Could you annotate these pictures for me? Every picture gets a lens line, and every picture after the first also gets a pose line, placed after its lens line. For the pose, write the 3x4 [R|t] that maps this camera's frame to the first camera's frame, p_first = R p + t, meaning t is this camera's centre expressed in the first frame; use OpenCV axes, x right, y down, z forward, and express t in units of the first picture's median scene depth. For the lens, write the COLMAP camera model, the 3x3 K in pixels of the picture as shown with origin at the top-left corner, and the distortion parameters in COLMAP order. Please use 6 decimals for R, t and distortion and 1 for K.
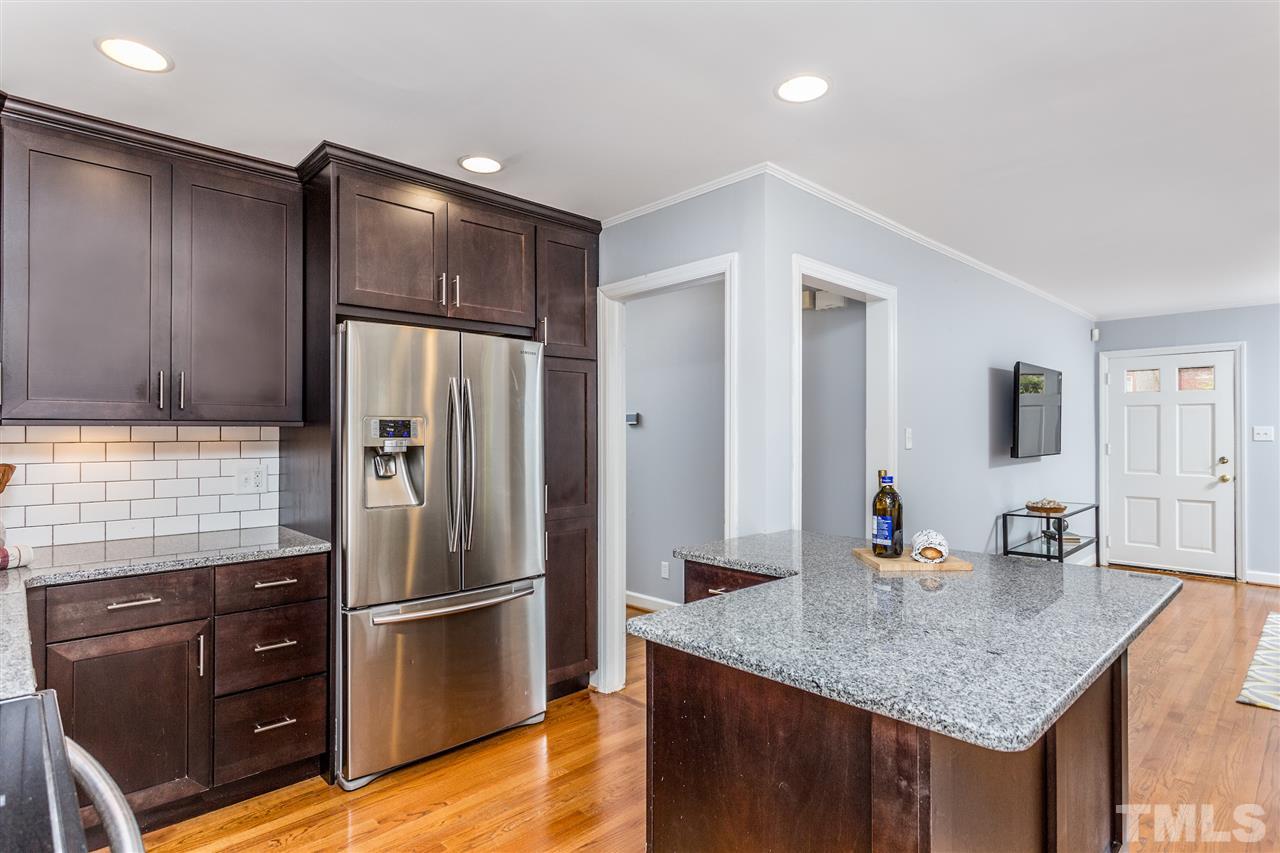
lens RADIAL K [[658.7, 0, 640.0], [0, 658.7, 426.5], [0, 0, 1]] dist [-0.000318, 0.000046]
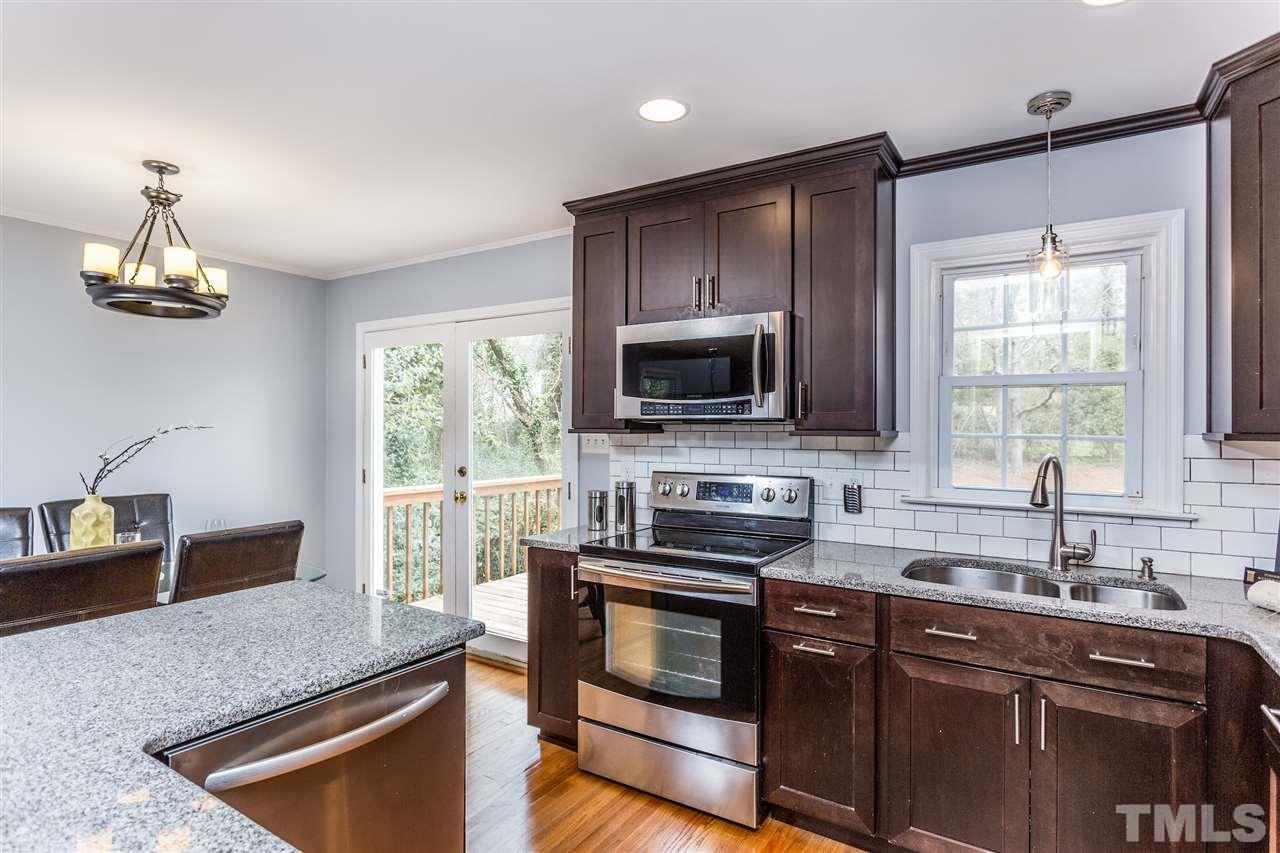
lens RADIAL K [[658.7, 0, 640.0], [0, 658.7, 426.5], [0, 0, 1]] dist [-0.000318, 0.000046]
pose [[-0.969003, -0.003174, -0.247029, 0.000722], [-0.000665, 0.999947, -0.010242, -0.010186], [0.247049, -0.009761, -0.968954, 1.245512]]
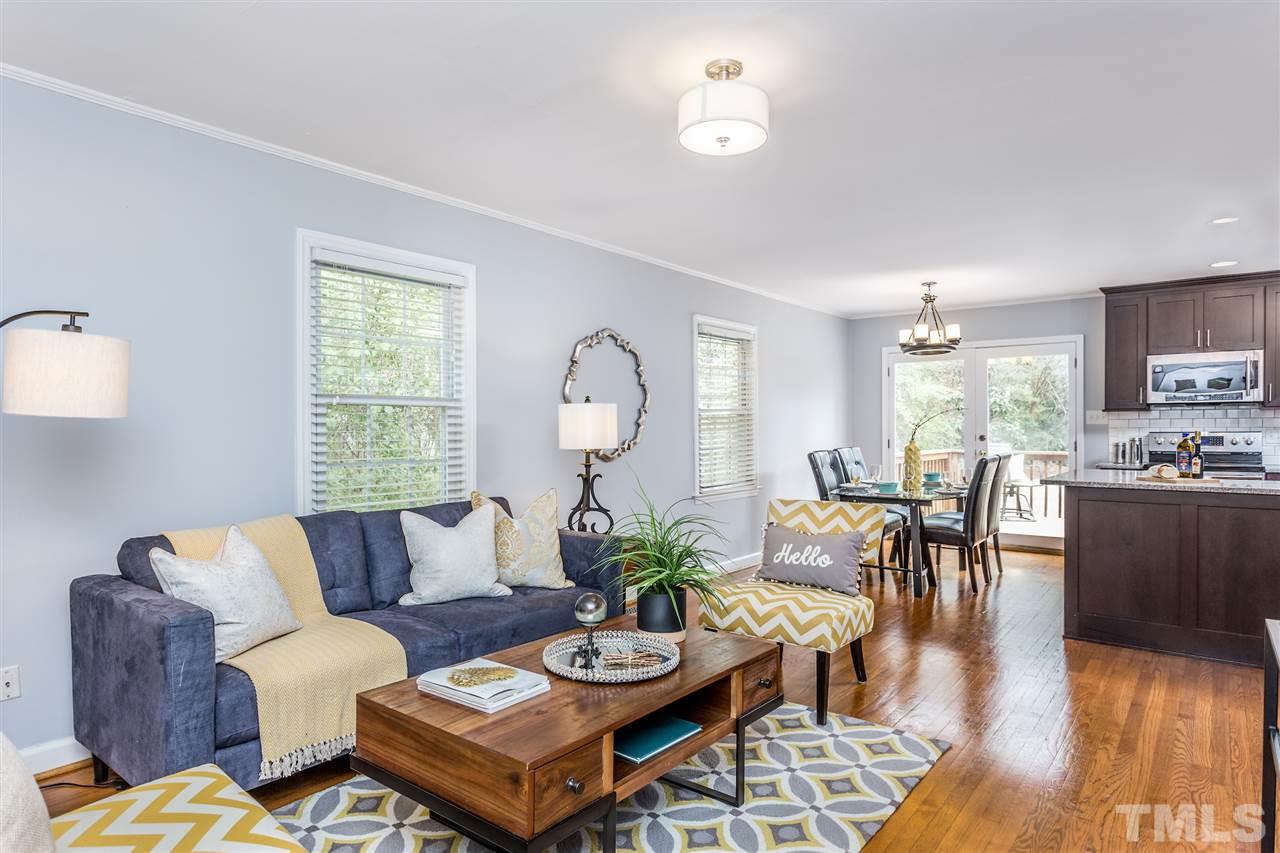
lens RADIAL K [[734.6, 0, 640.0], [0, 734.6, 426.5], [0, 0, 1]] dist [-0.001764, 0.000623]
pose [[-0.988991, 0.001892, -0.147960, 1.799101], [0.003373, 0.999947, -0.009760, 0.061249], [0.147934, -0.010152, -0.988945, 2.311521]]
